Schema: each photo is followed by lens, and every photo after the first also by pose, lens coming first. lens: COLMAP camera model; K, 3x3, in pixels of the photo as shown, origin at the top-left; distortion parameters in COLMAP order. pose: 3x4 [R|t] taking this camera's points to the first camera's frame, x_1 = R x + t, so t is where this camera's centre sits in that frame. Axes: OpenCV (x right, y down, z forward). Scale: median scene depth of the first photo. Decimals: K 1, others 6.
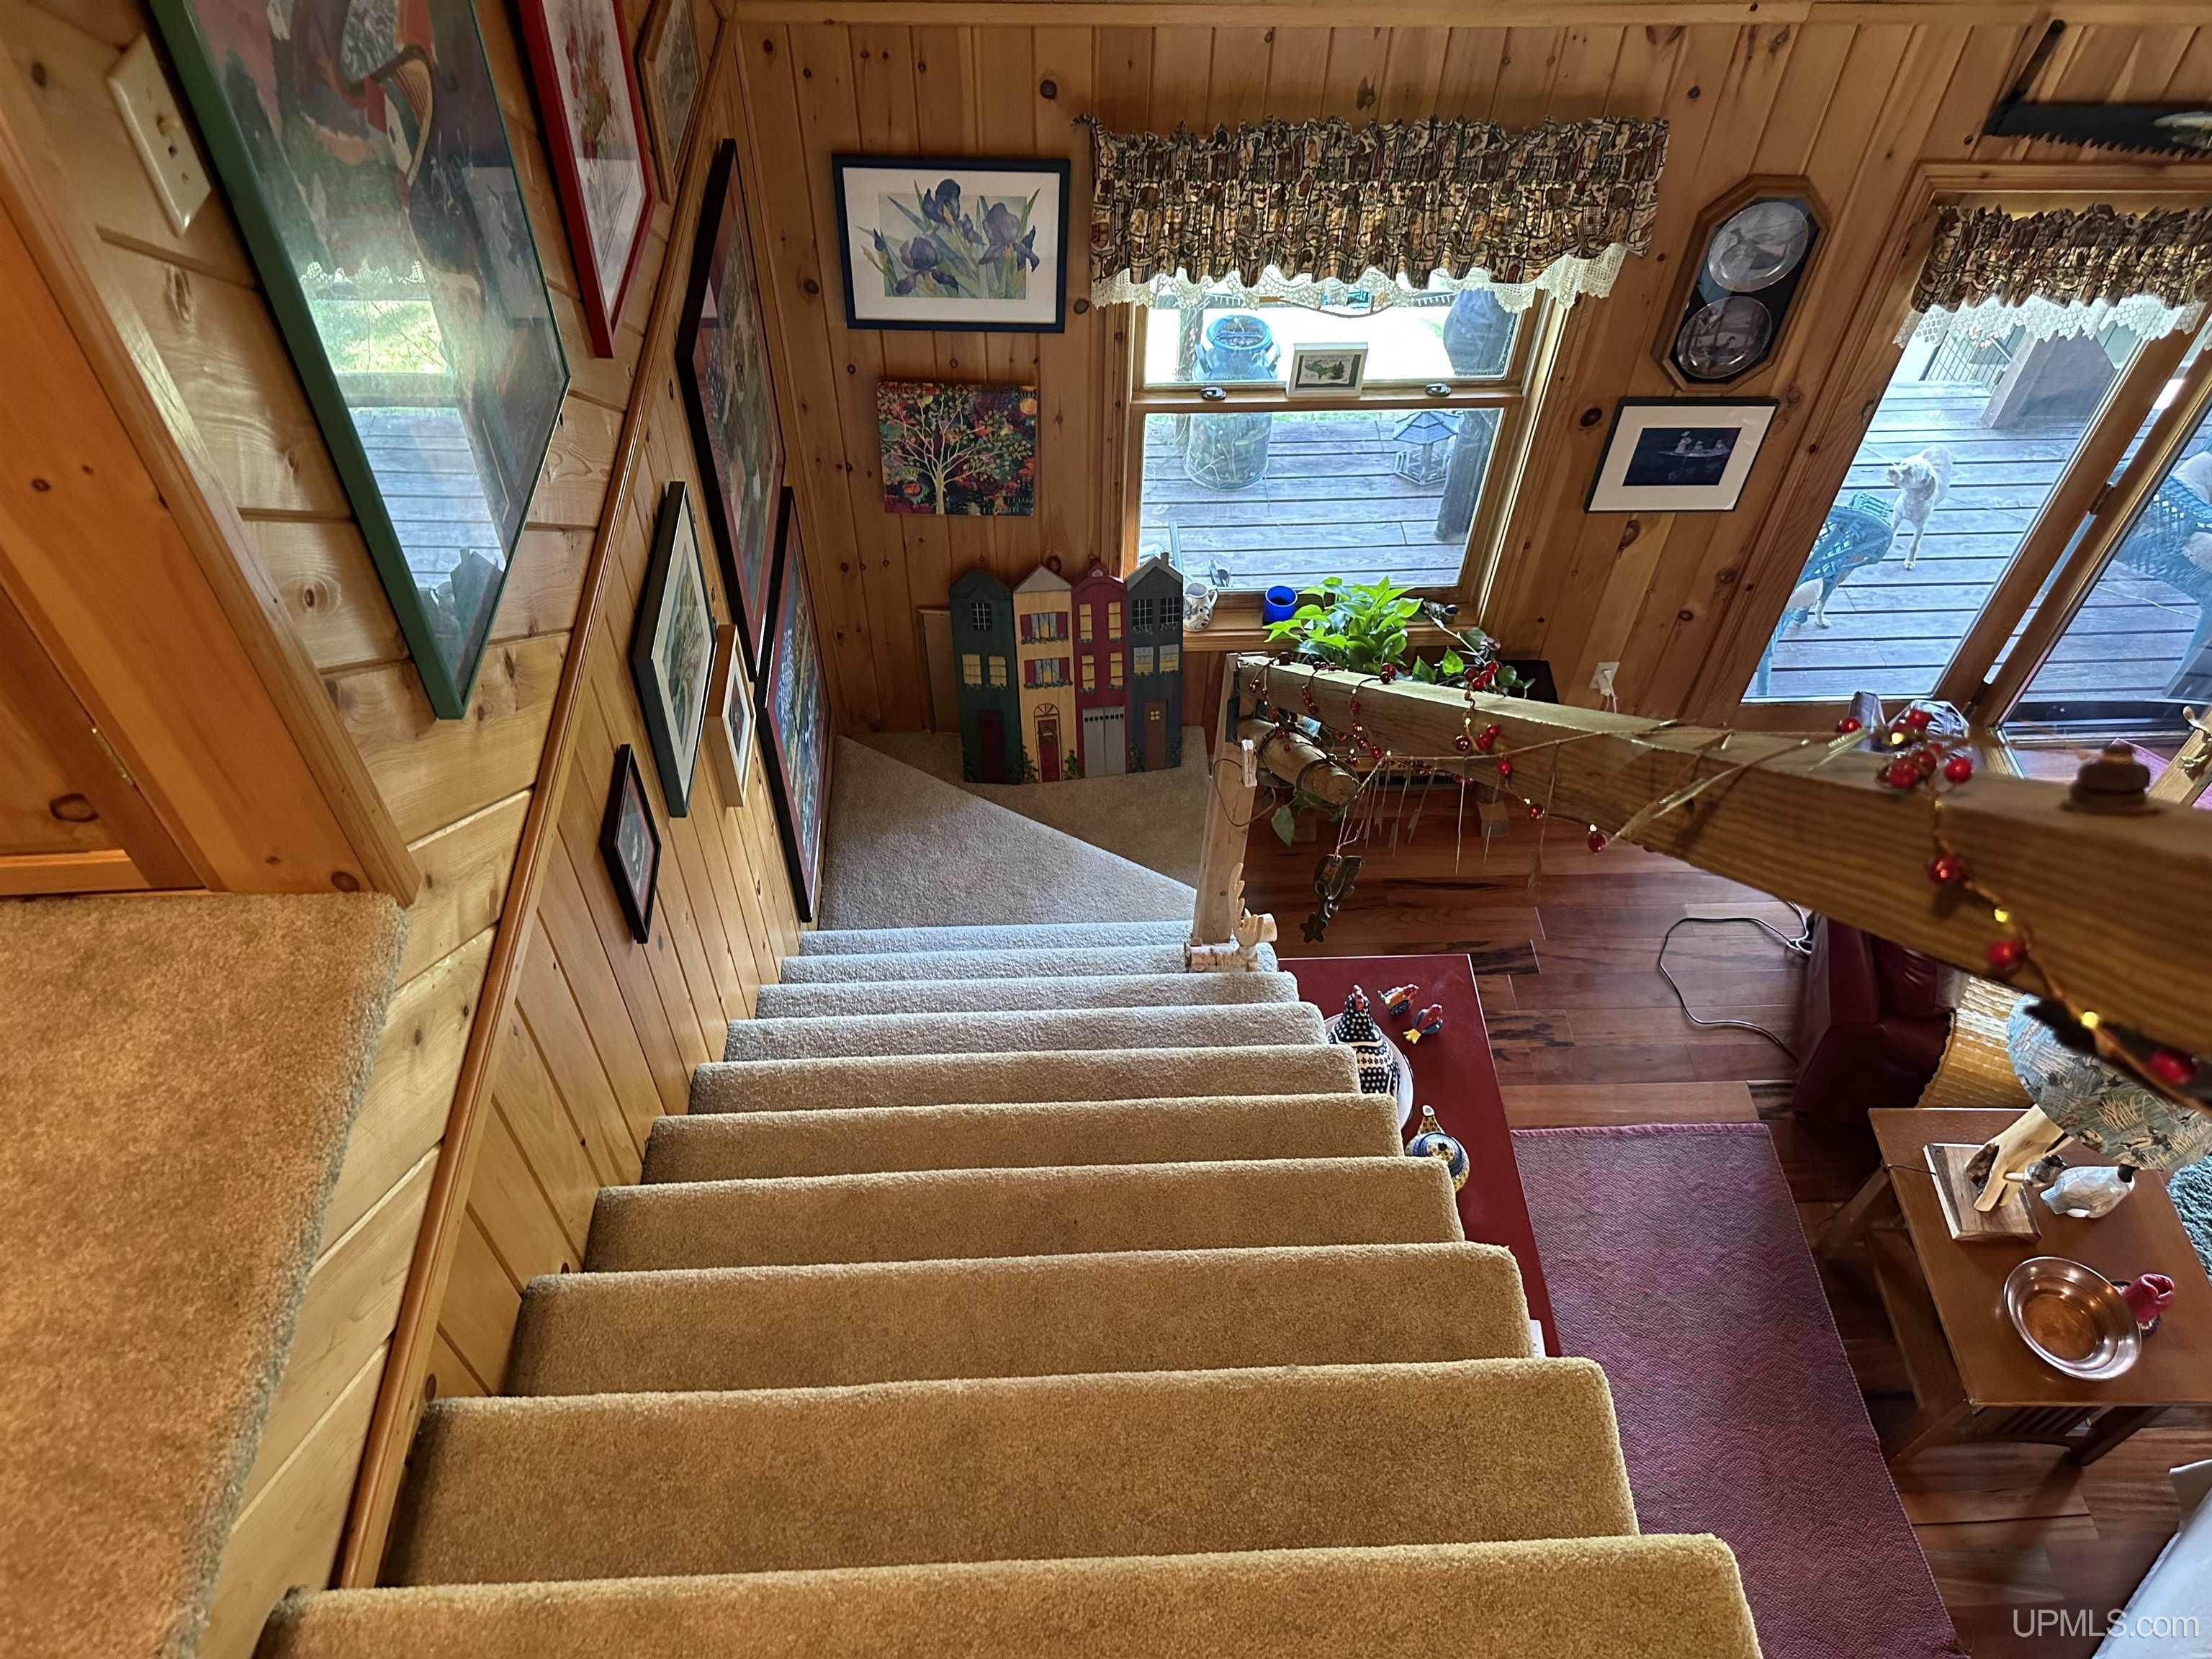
lens RADIAL K [[1557.3, 0, 1115.2], [0, 1557.3, 842.6], [0, 0, 1]] dist [0.148907, -0.202844]
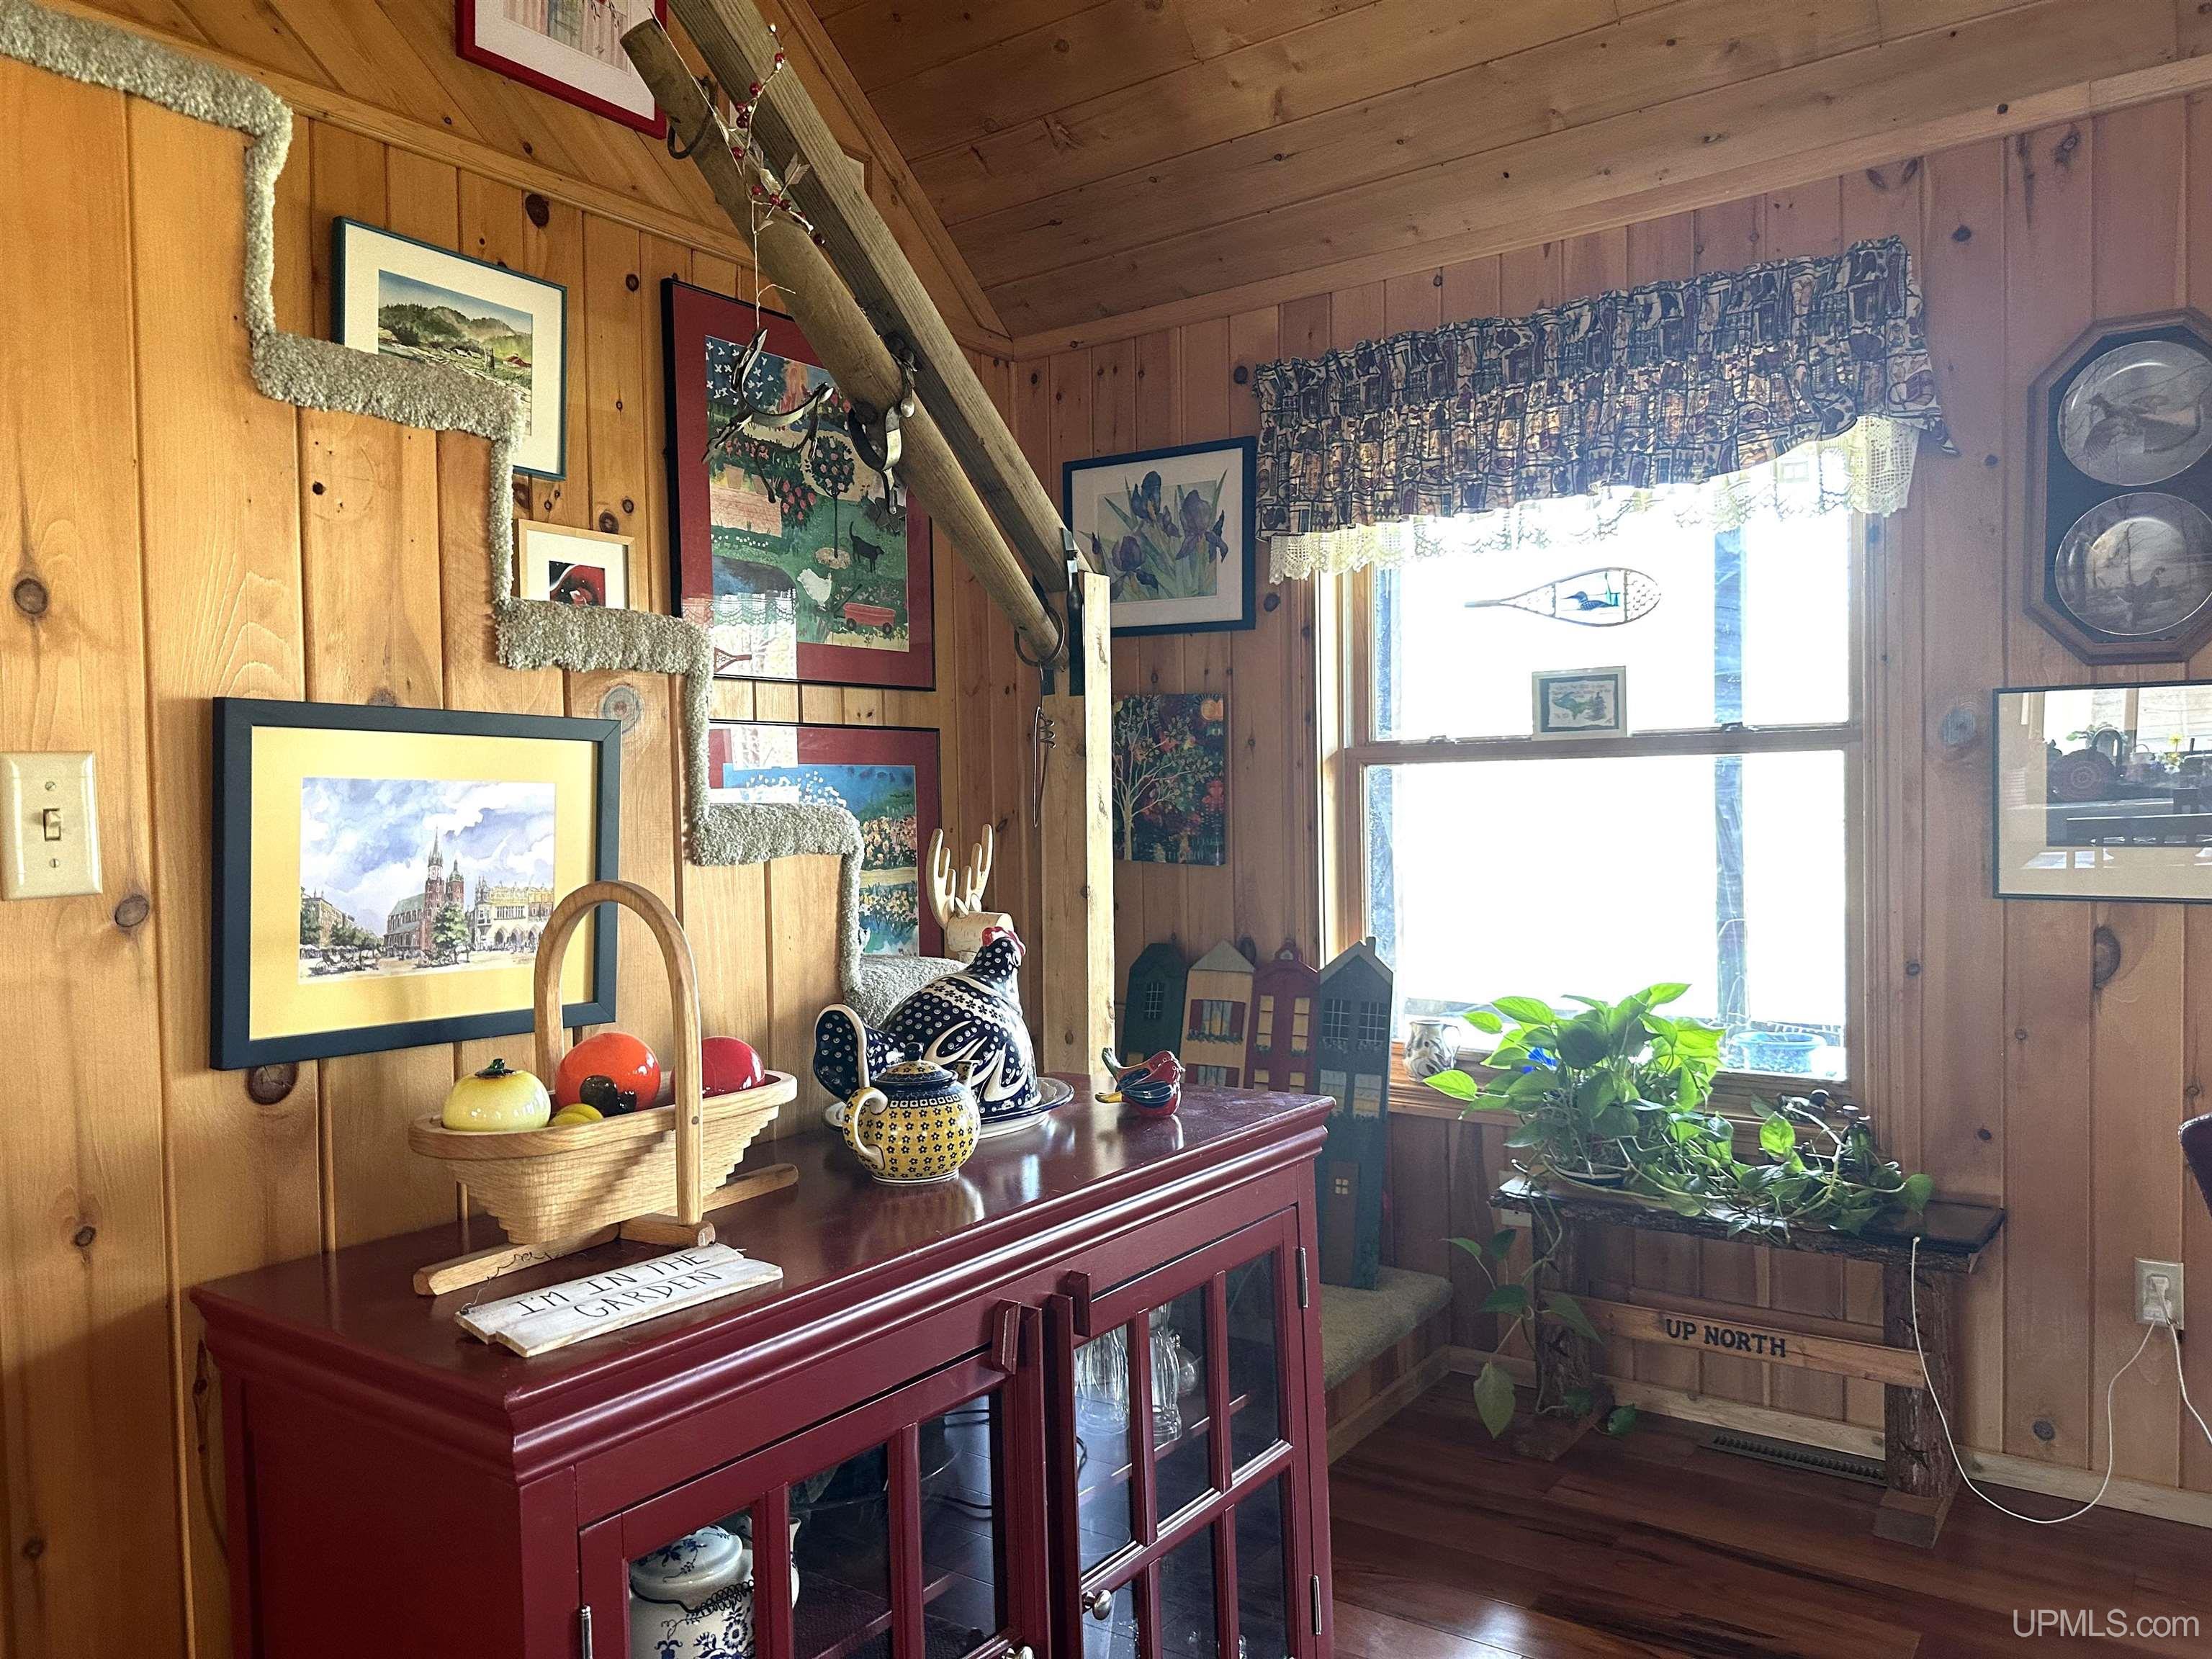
lens RADIAL K [[1557.3, 0, 1115.2], [0, 1557.3, 842.6], [0, 0, 1]] dist [0.148907, -0.202844]
pose [[0.787108, -0.014788, -0.616638, 0.473094], [-0.443401, 0.681394, -0.582321, 0.332523], [0.428785, 0.731768, 0.529773, 0.586626]]
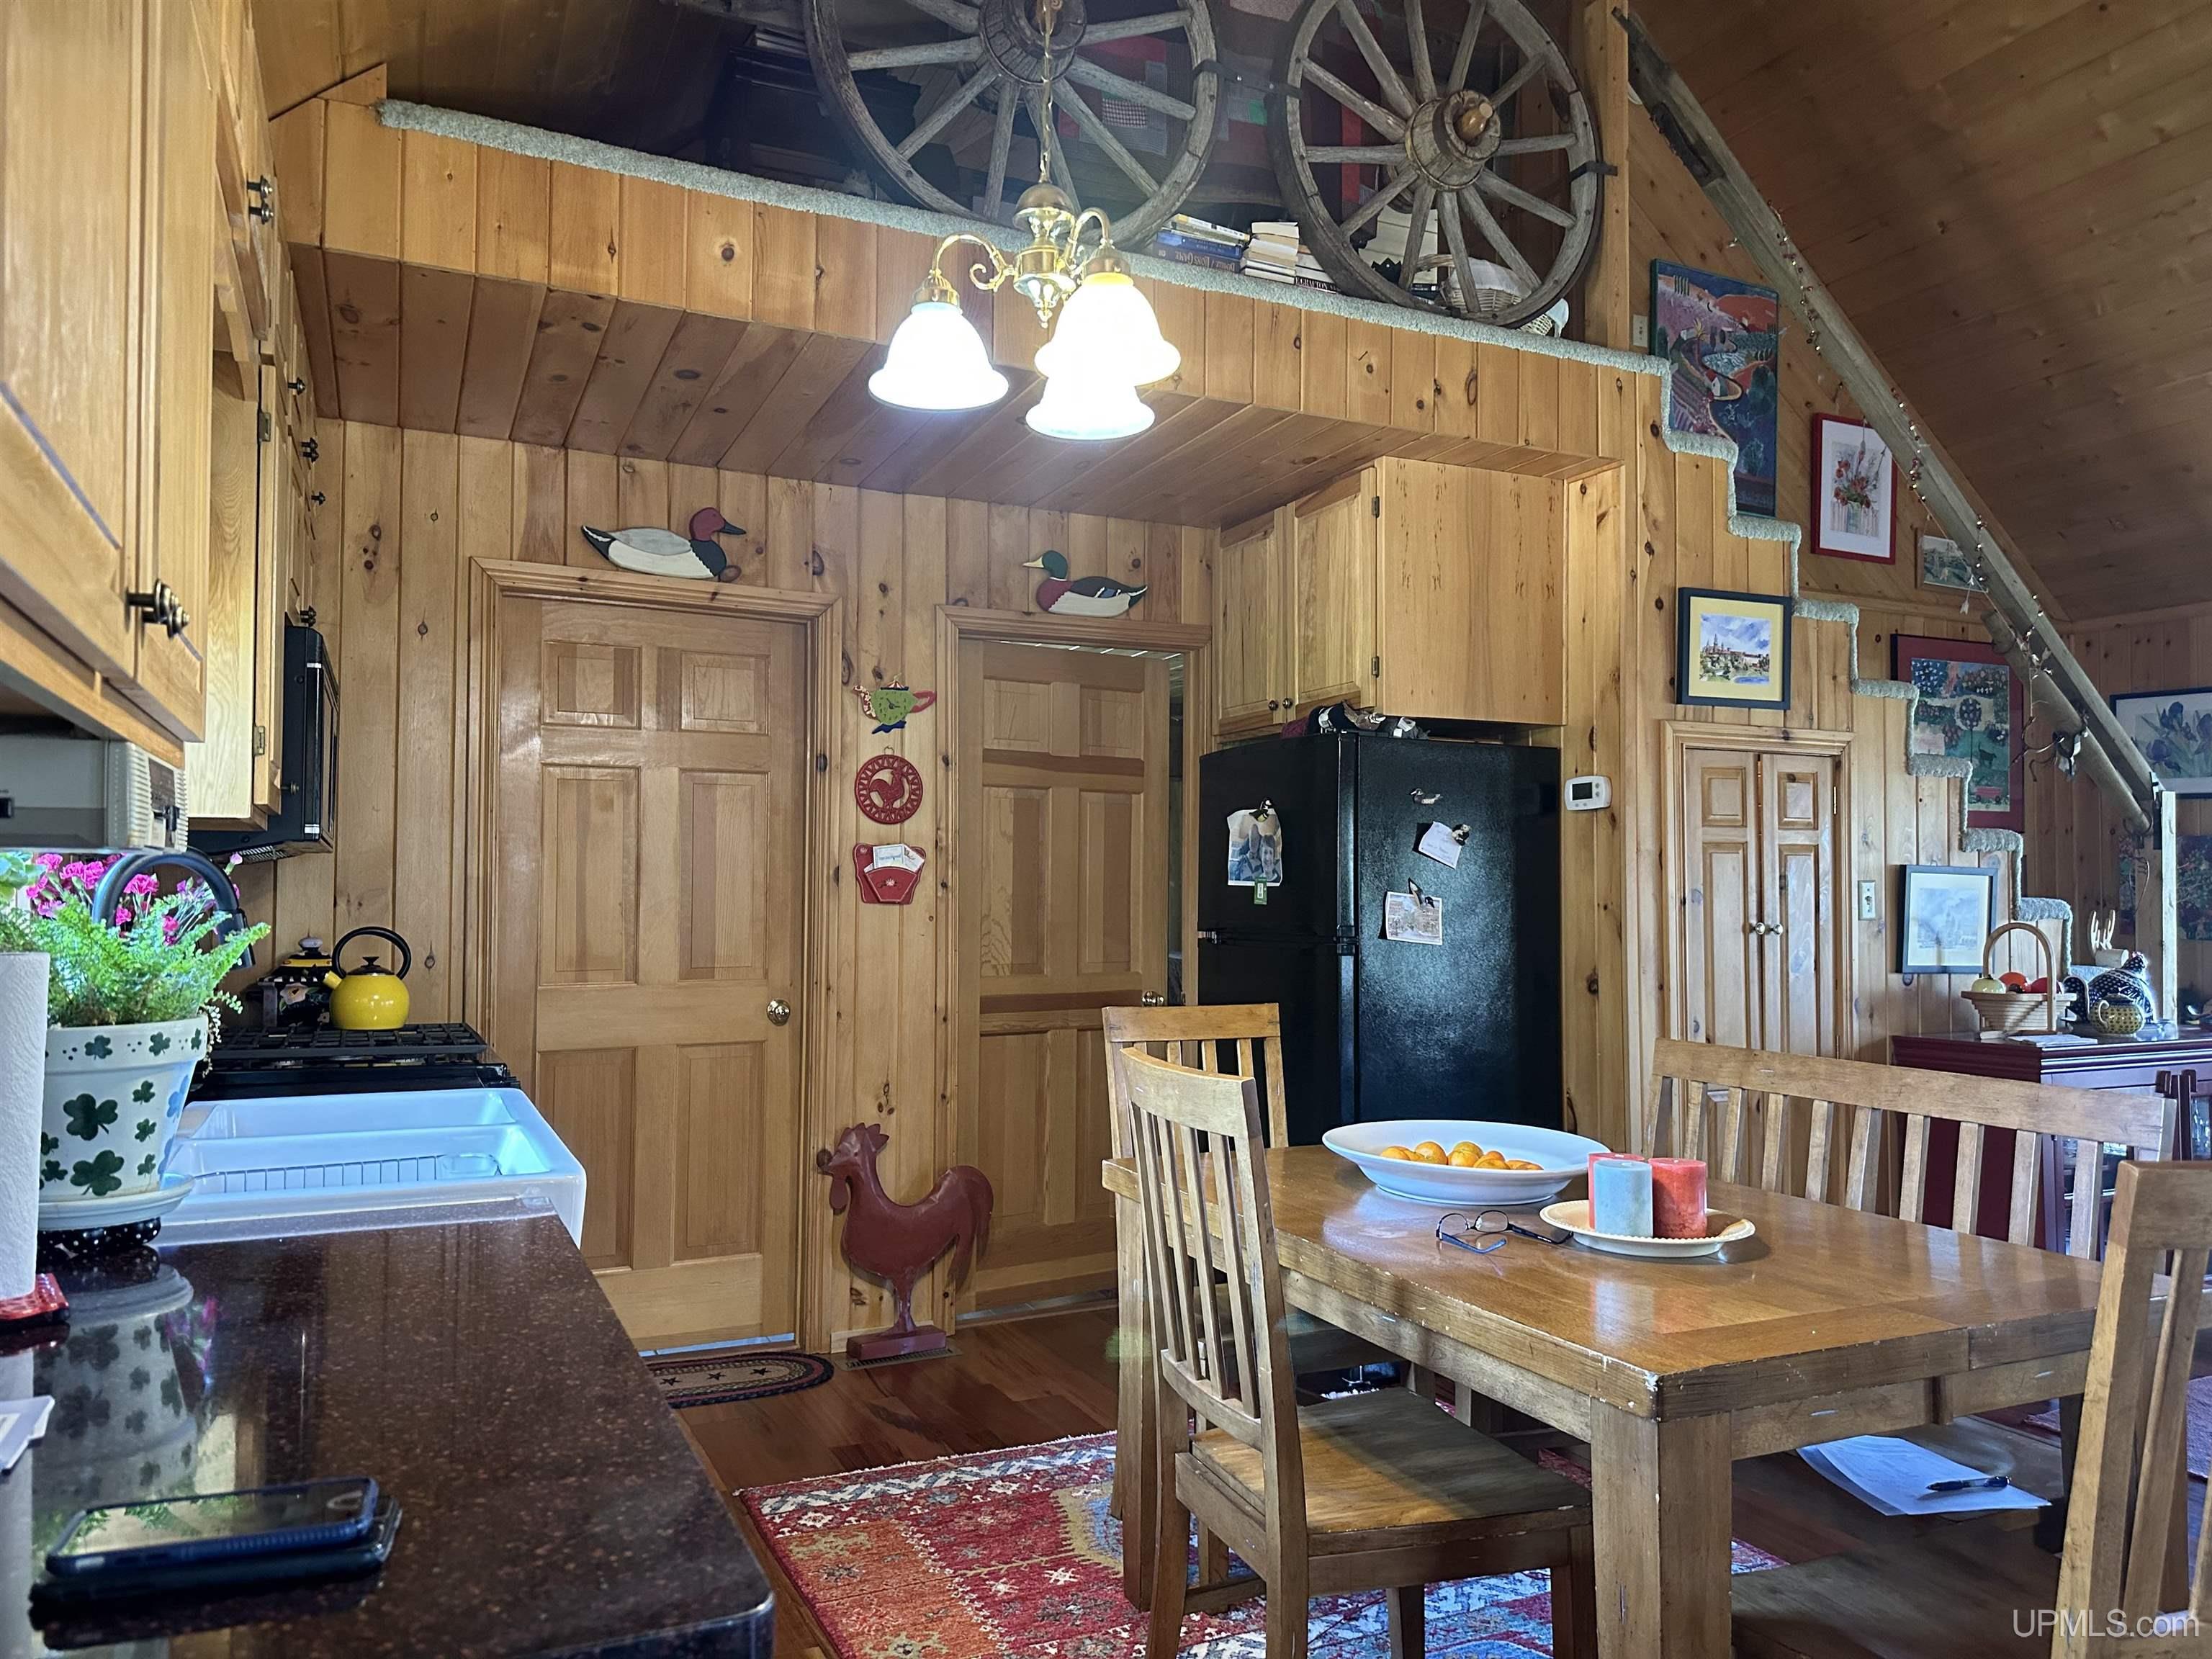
lens RADIAL K [[1557.3, 0, 1115.2], [0, 1557.3, 842.6], [0, 0, 1]] dist [0.148907, -0.202844]
pose [[0.381252, -0.045329, -0.923359, 0.975652], [-0.696478, 0.642711, -0.319125, 0.960051], [0.607919, 0.764767, 0.213465, 0.052425]]
